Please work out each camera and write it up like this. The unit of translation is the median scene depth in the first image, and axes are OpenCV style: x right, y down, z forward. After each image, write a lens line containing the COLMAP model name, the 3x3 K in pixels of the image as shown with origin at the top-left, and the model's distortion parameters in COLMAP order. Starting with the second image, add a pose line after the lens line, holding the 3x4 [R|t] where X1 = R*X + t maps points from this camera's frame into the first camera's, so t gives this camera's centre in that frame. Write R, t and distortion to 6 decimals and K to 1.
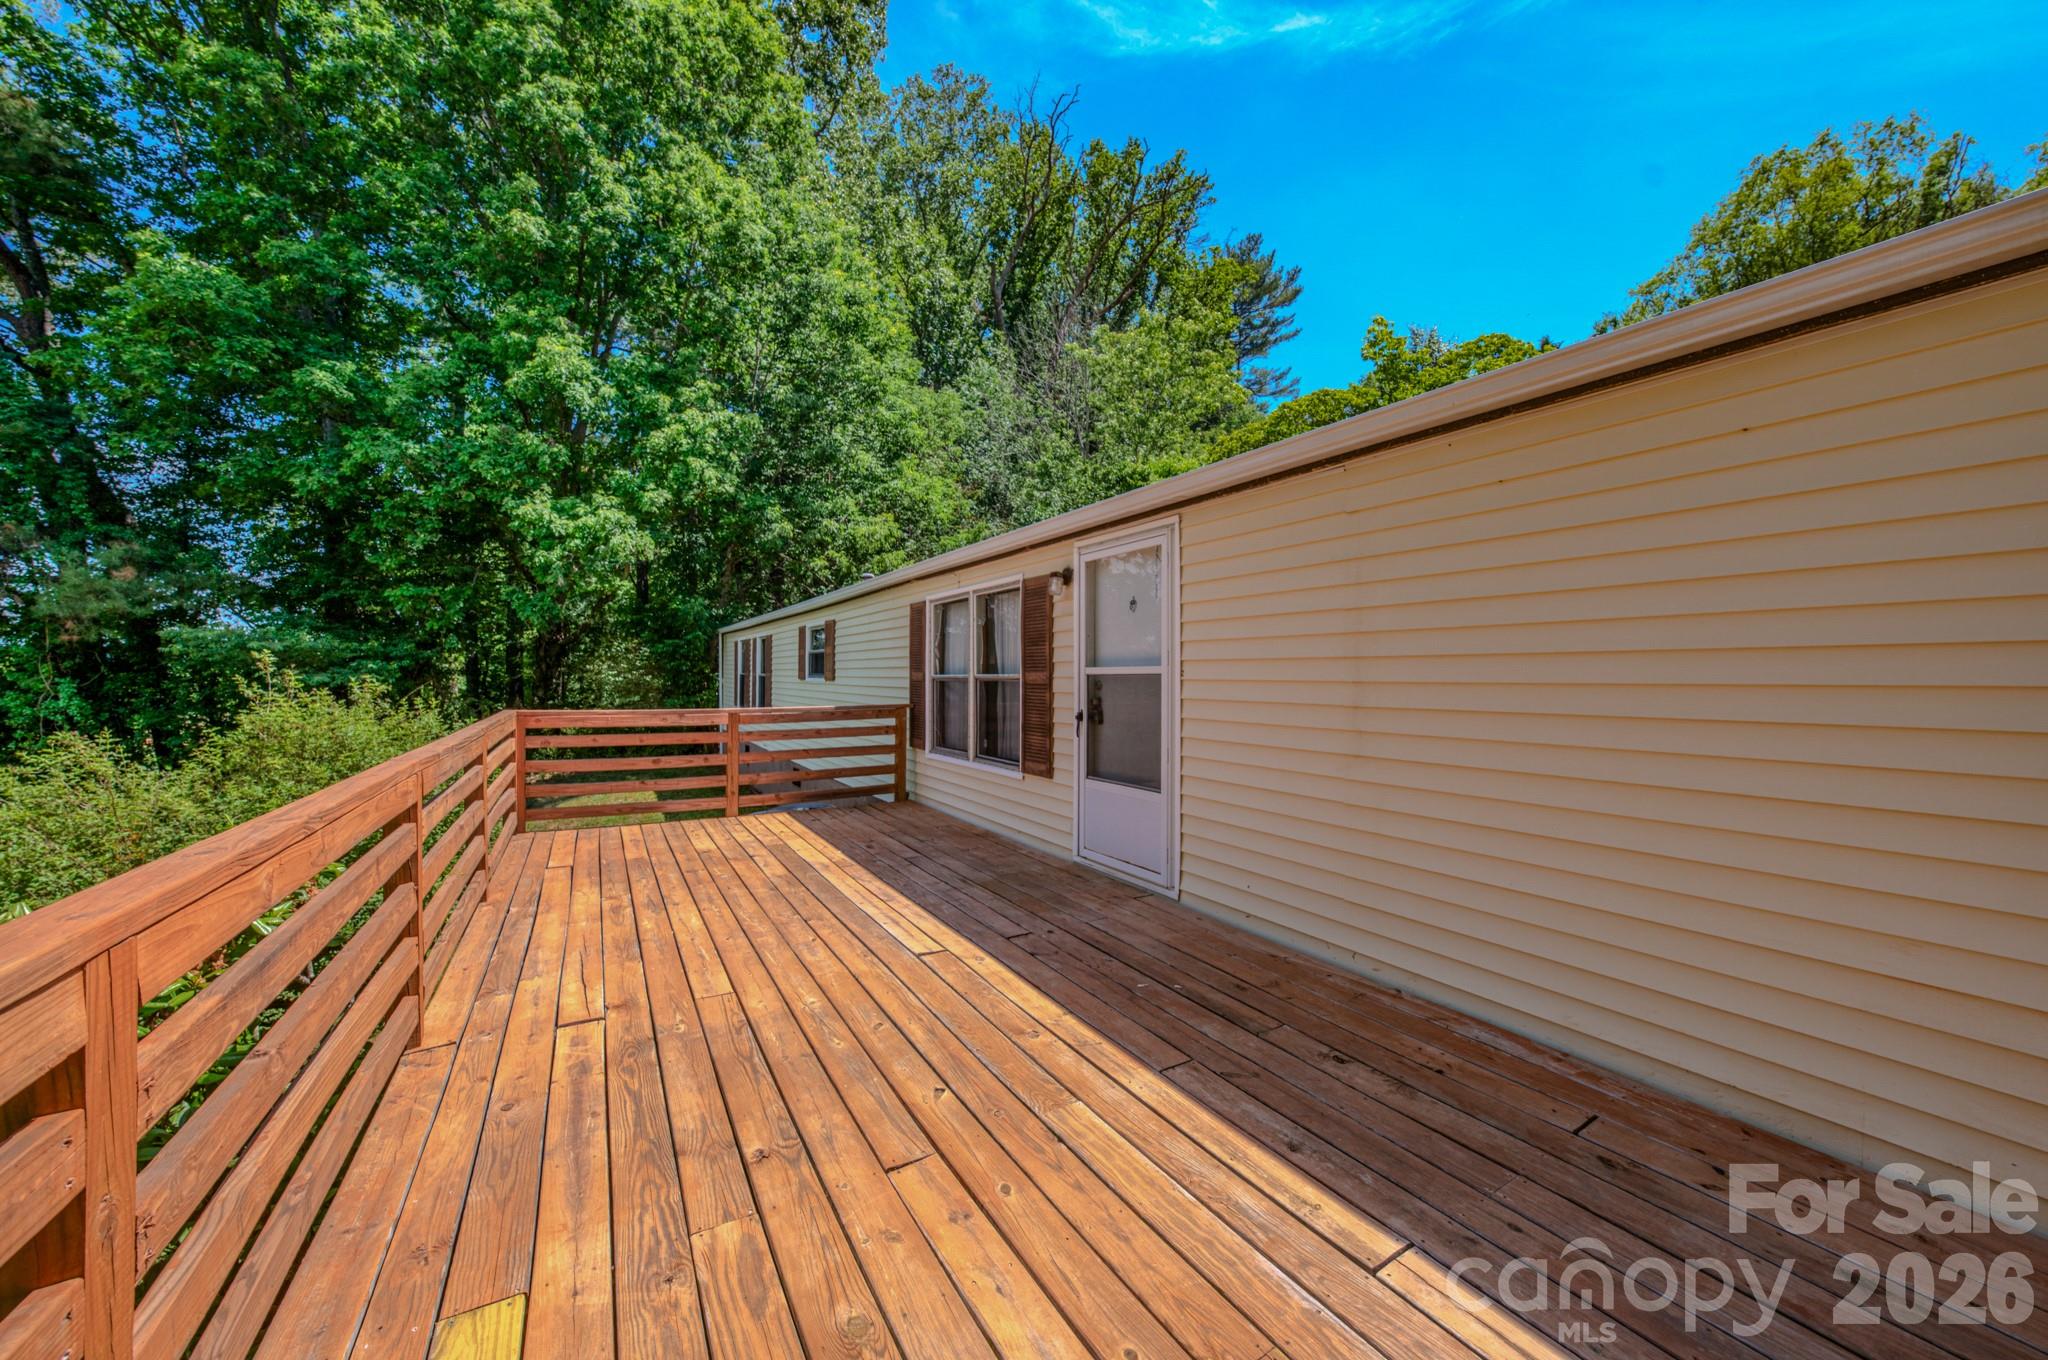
lens RADIAL K [[702.4, 0, 1018.5], [0, 702.4, 671.5], [0, 0, 1]] dist [-0.028615, 0.006227]
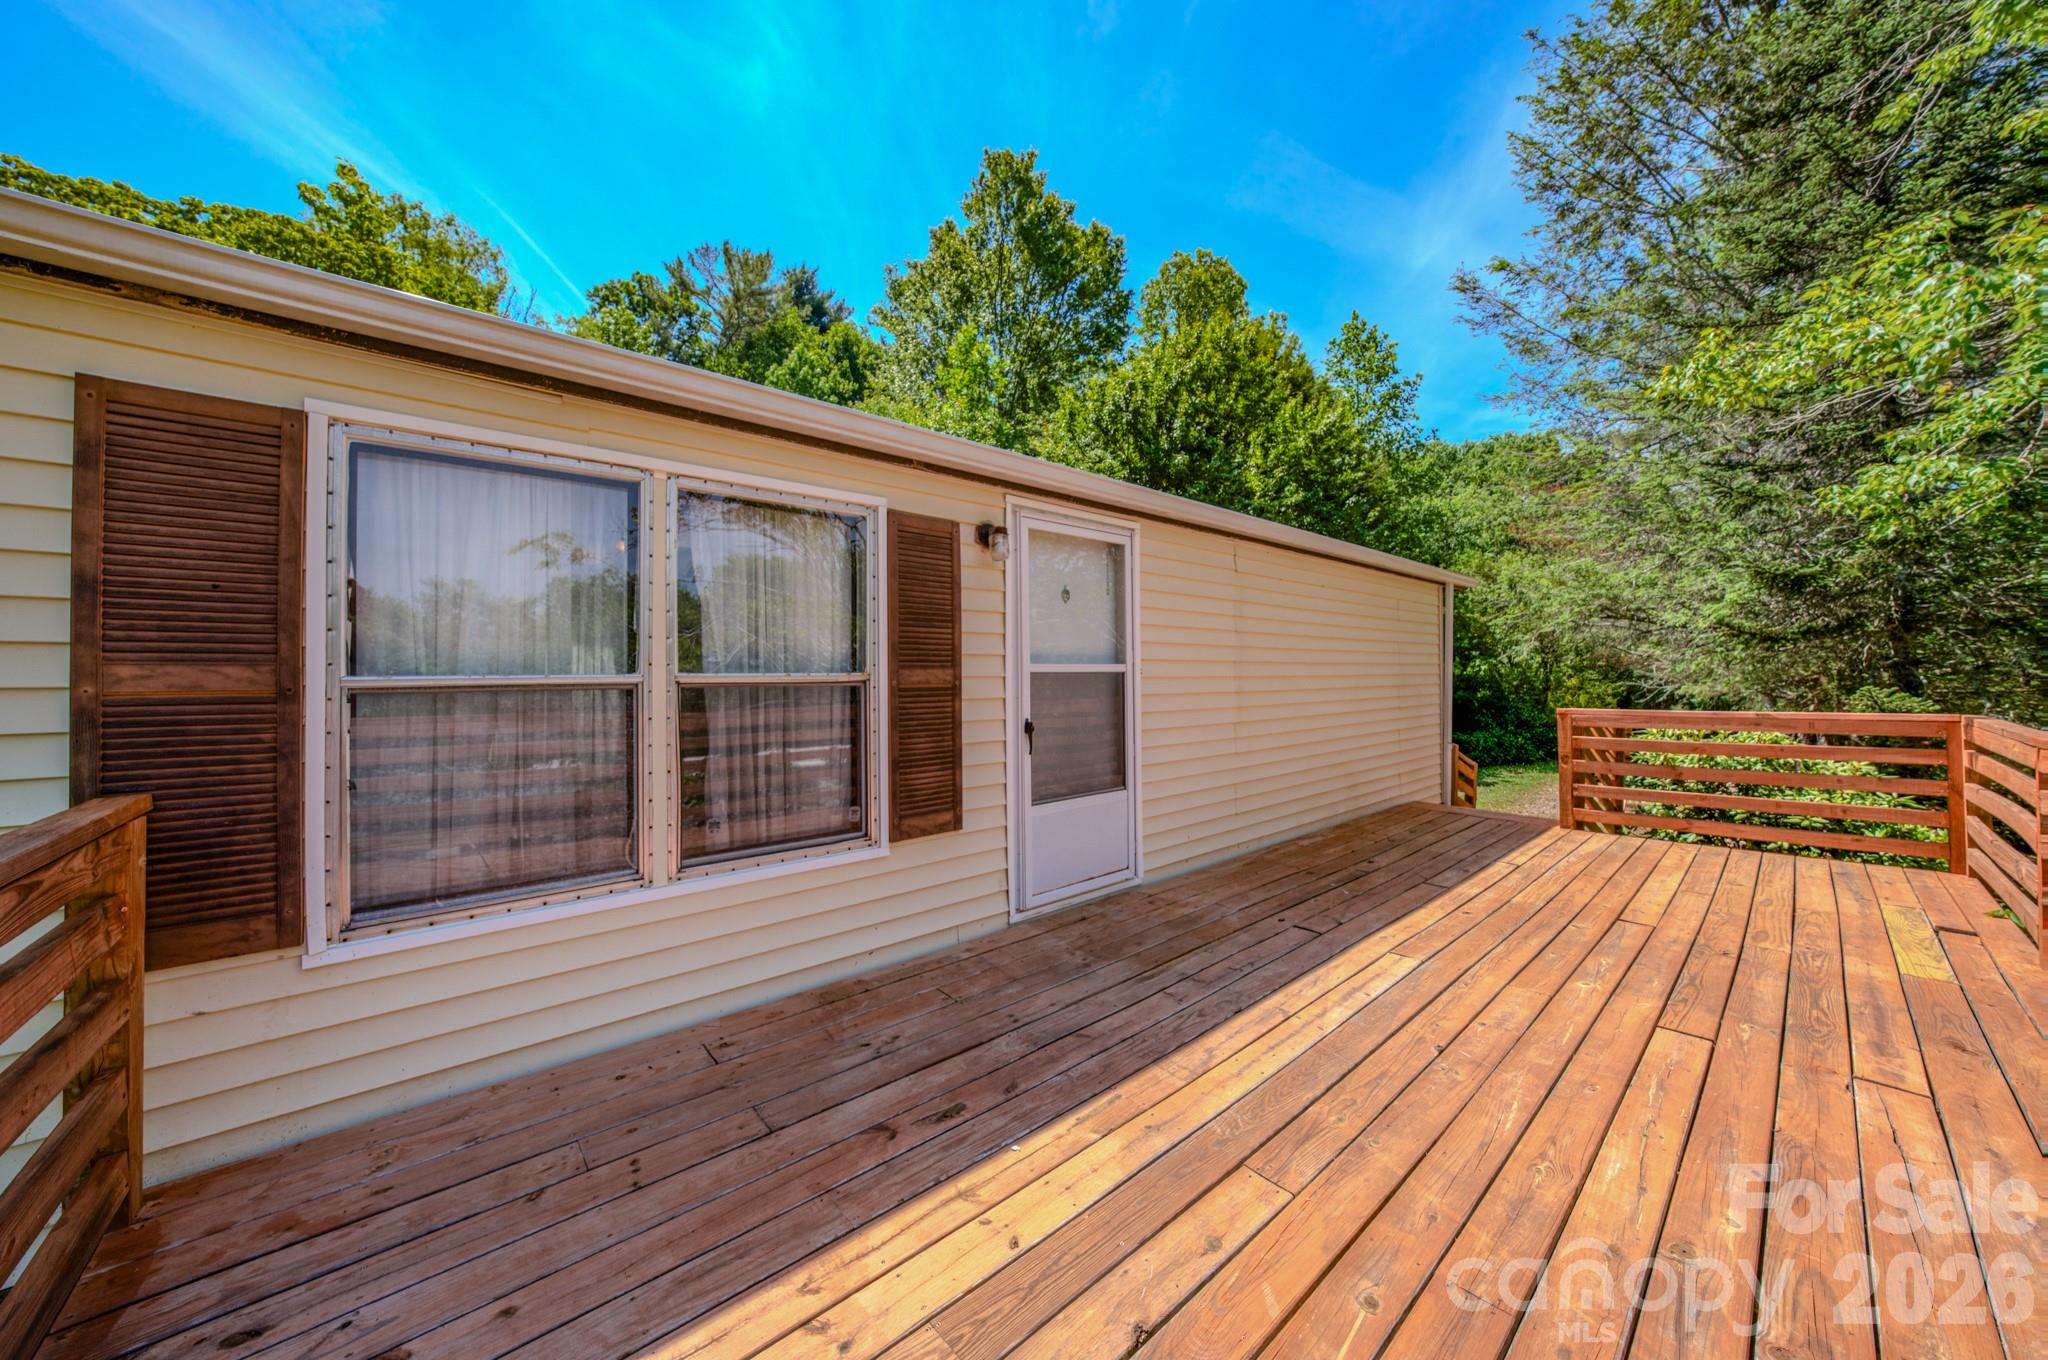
lens RADIAL K [[702.4, 0, 1018.5], [0, 702.4, 671.5], [0, 0, 1]] dist [-0.028615, 0.006227]
pose [[-0.160047, 0.002274, 0.987107, -0.859132], [0.000131, 0.999997, -0.002283, 0.006507], [-0.987109, -0.000236, -0.160047, 1.462120]]
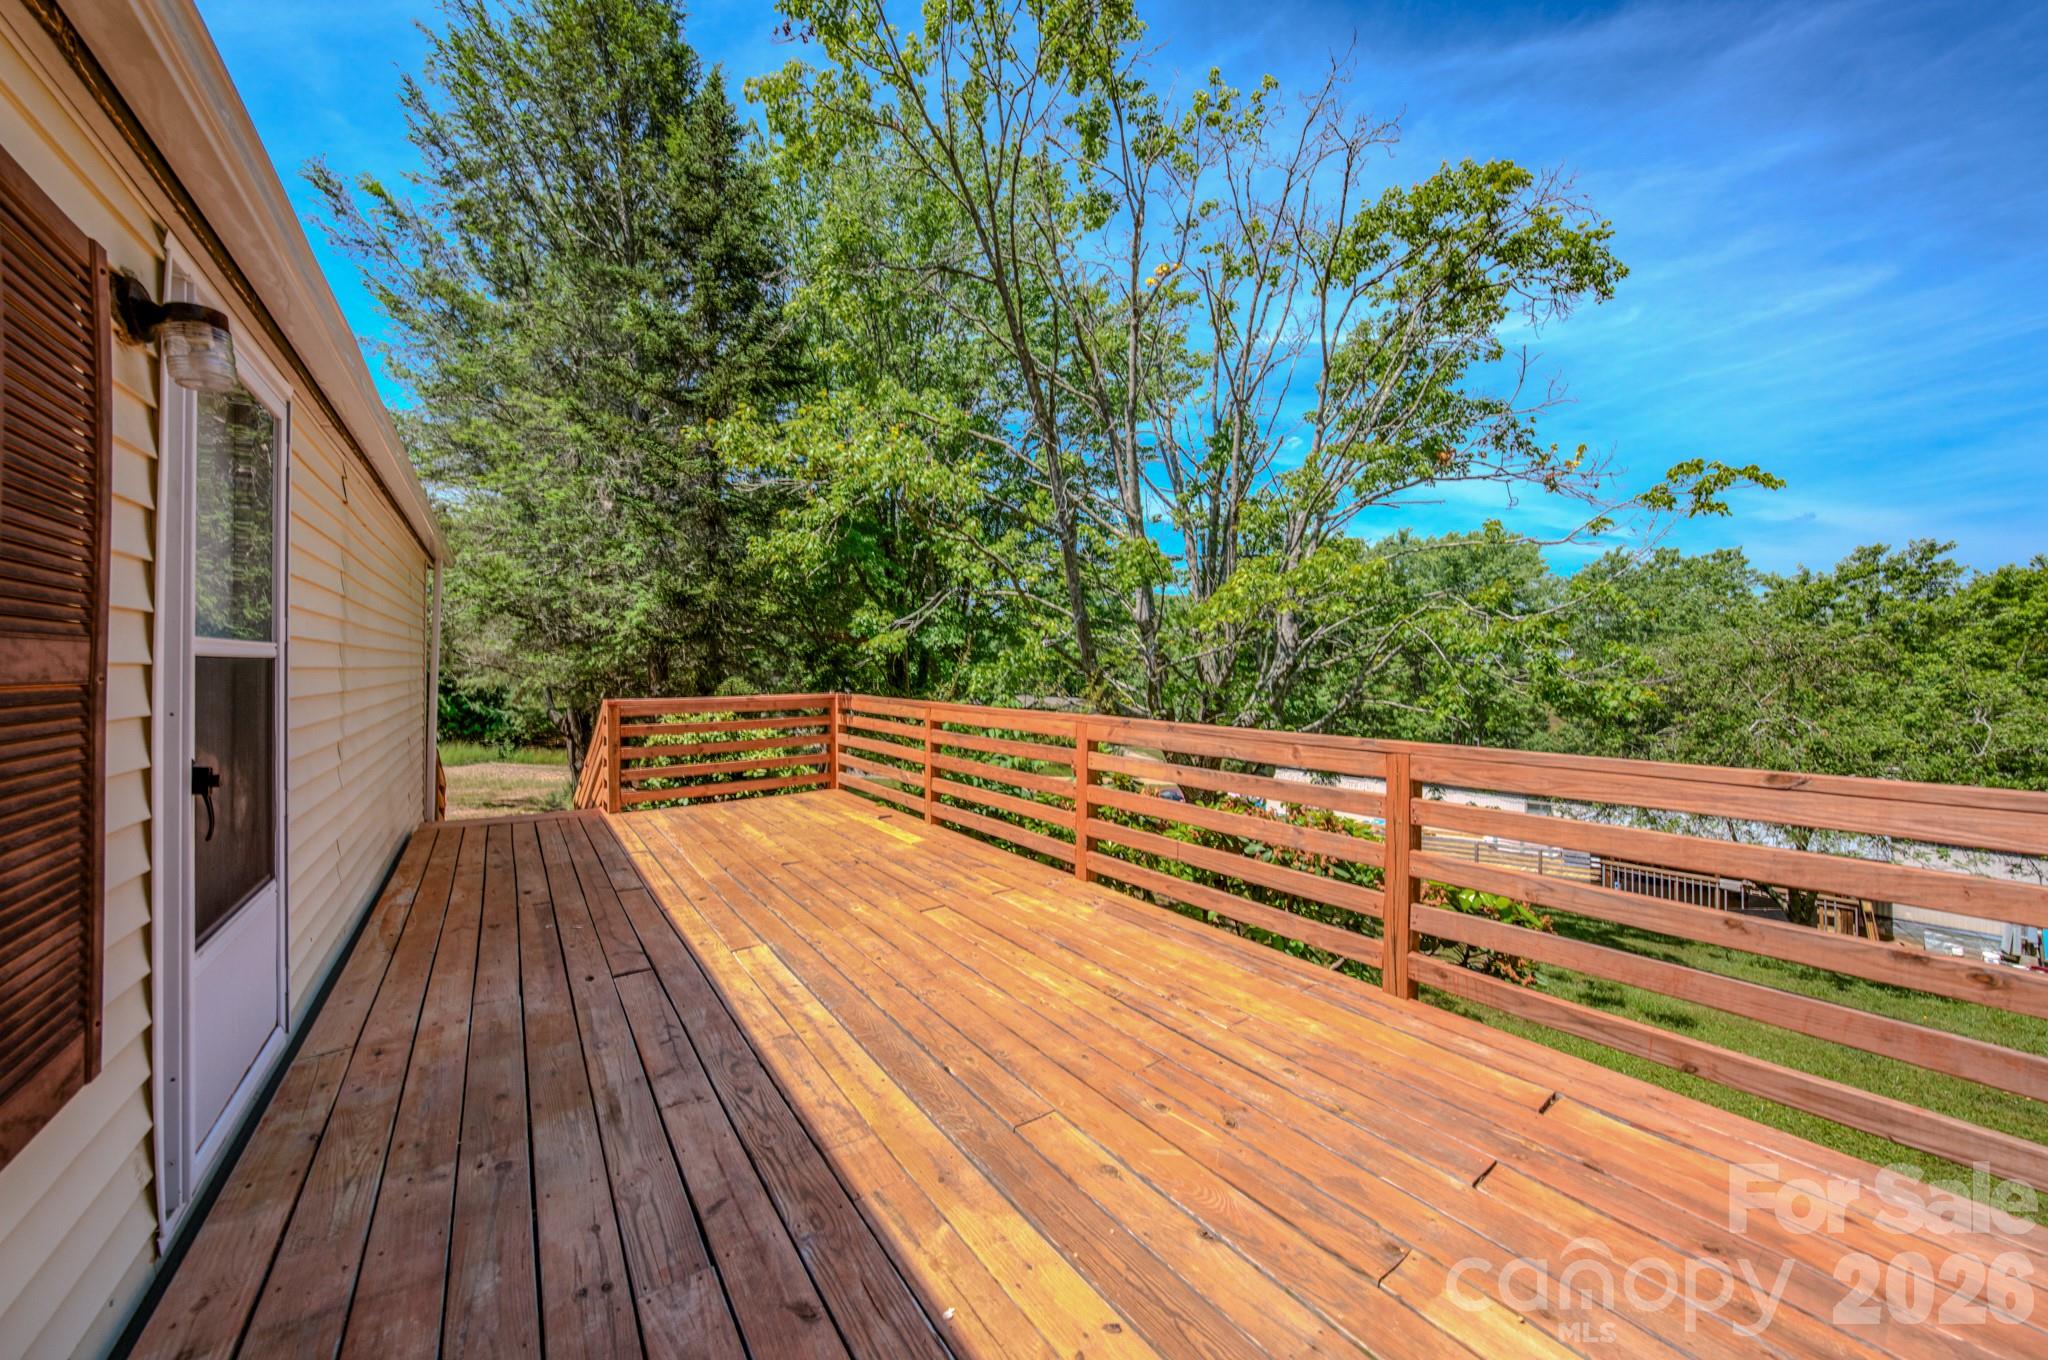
lens RADIAL K [[730.9, 0, 1017.6], [0, 730.9, 667.9], [0, 0, 1]] dist [-0.020069, 0.000130]
pose [[-0.996779, -0.007369, -0.079852, -0.357477], [-0.006962, 0.999961, -0.005374, 0.013517], [0.079889, -0.004801, -0.996792, 1.768525]]
